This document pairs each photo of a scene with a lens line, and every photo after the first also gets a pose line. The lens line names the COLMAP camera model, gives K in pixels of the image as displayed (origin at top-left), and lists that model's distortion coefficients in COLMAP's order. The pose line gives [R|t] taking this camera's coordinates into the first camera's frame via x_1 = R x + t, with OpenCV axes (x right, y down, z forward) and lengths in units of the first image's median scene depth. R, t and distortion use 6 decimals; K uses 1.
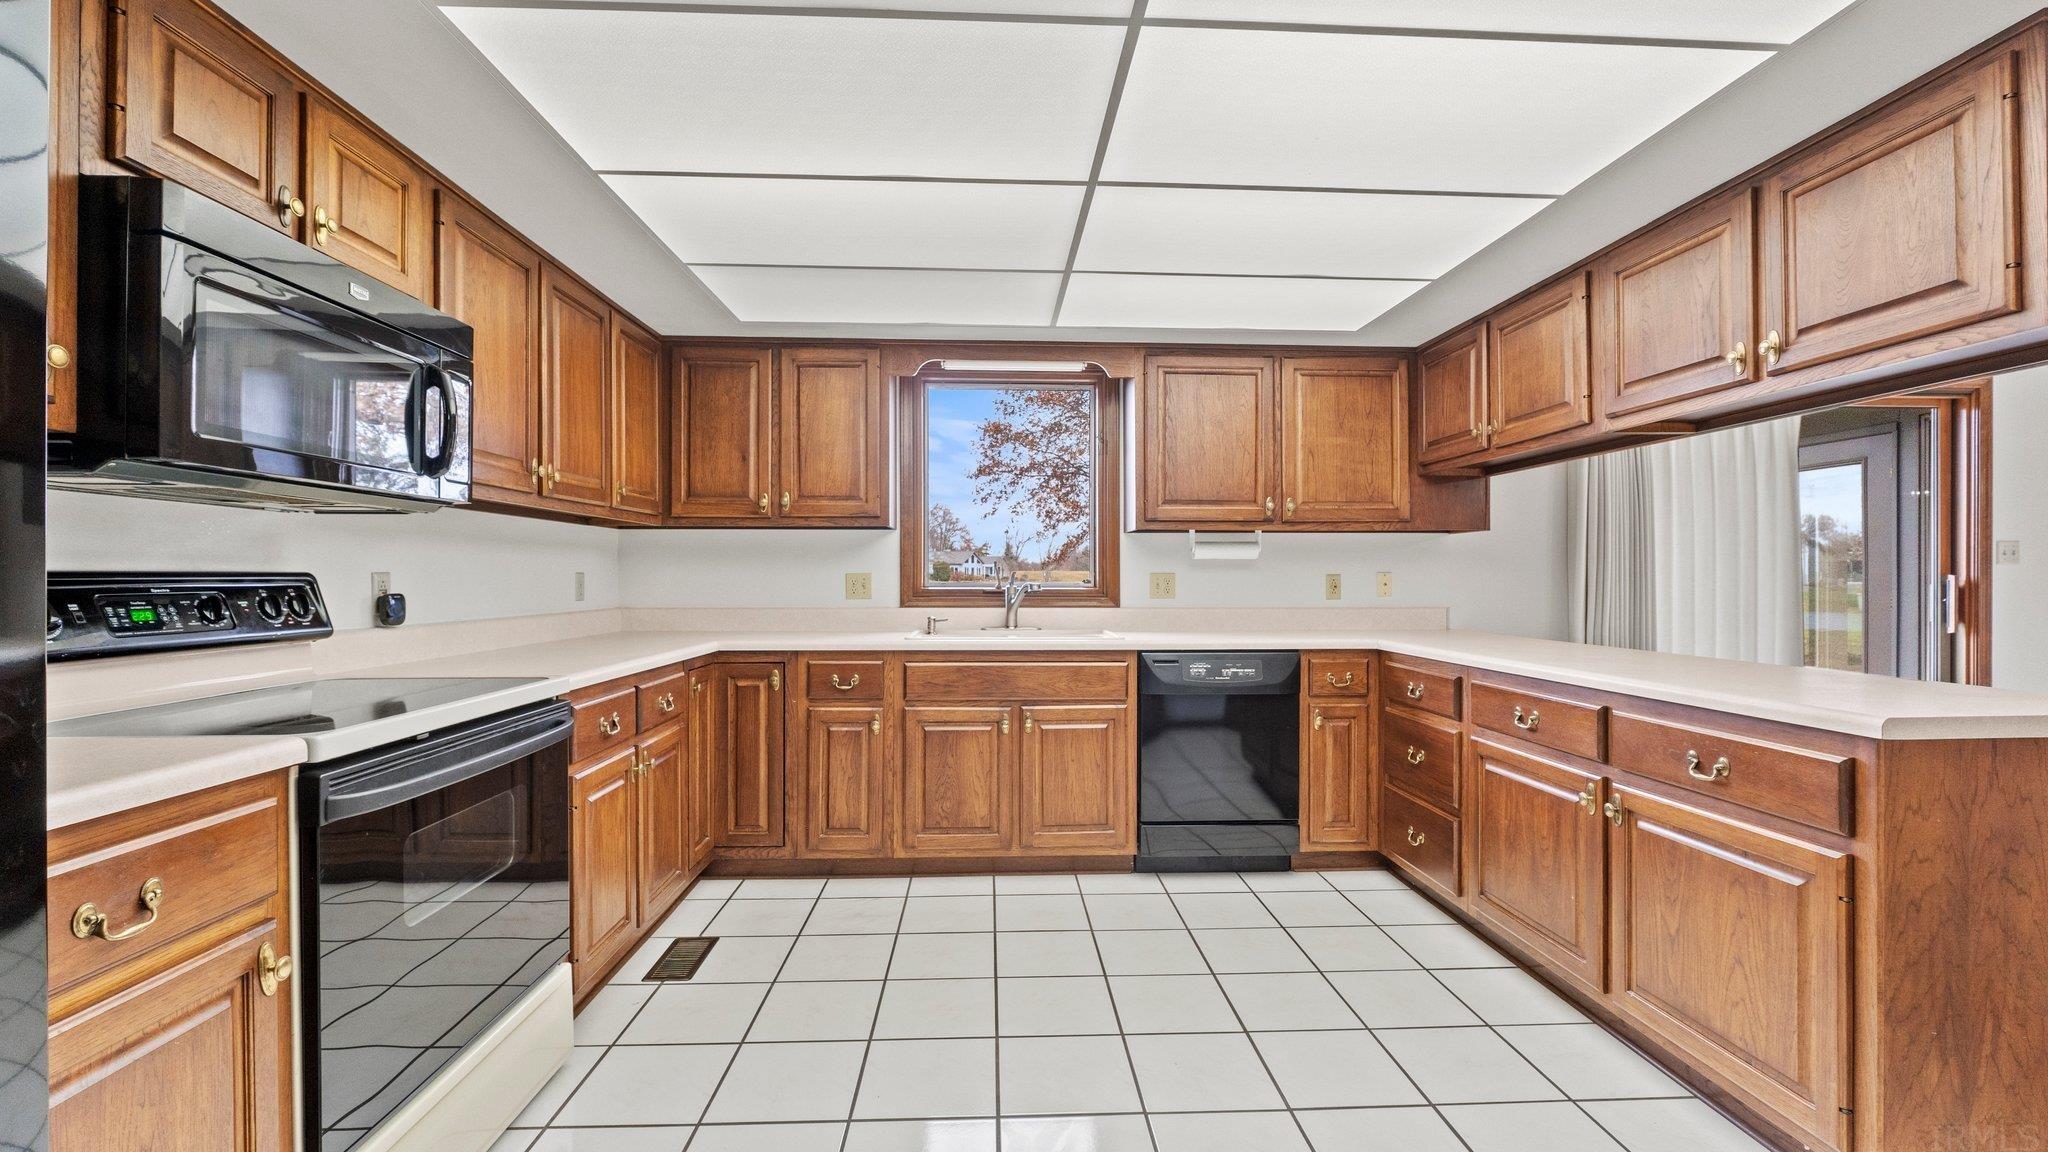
lens RADIAL K [[868.1, 0, 1024.2], [0, 868.1, 563.5], [0, 0, 1]] dist [0.000055, 0.000045]
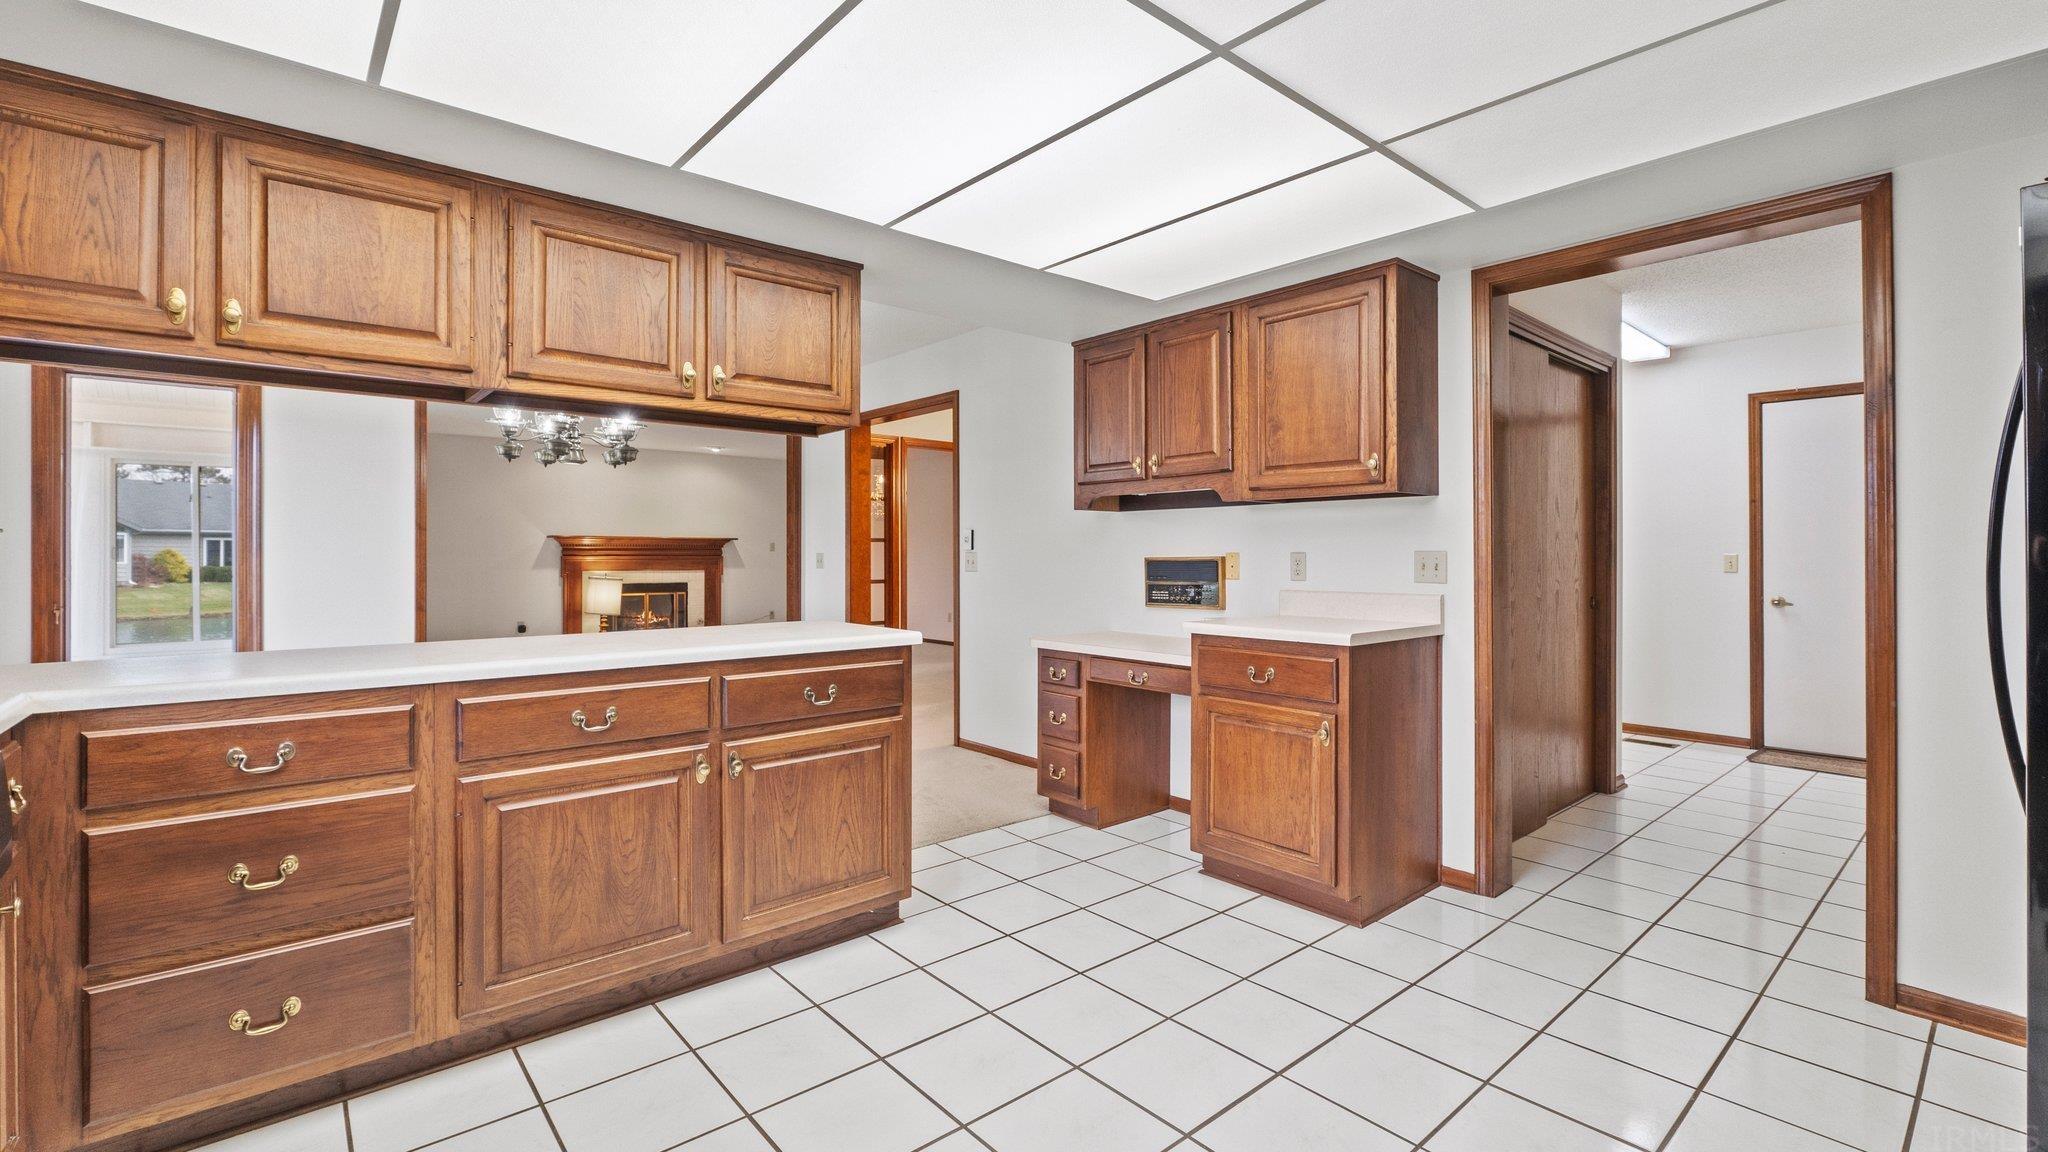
lens RADIAL K [[868.1, 0, 1024.2], [0, 868.1, 563.5], [0, 0, 1]] dist [0.000055, 0.000045]
pose [[-0.617862, -0.008210, 0.786244, -0.490431], [-0.015773, 0.999874, -0.001955, 0.023295], [-0.786129, -0.013609, -0.617913, 1.618576]]
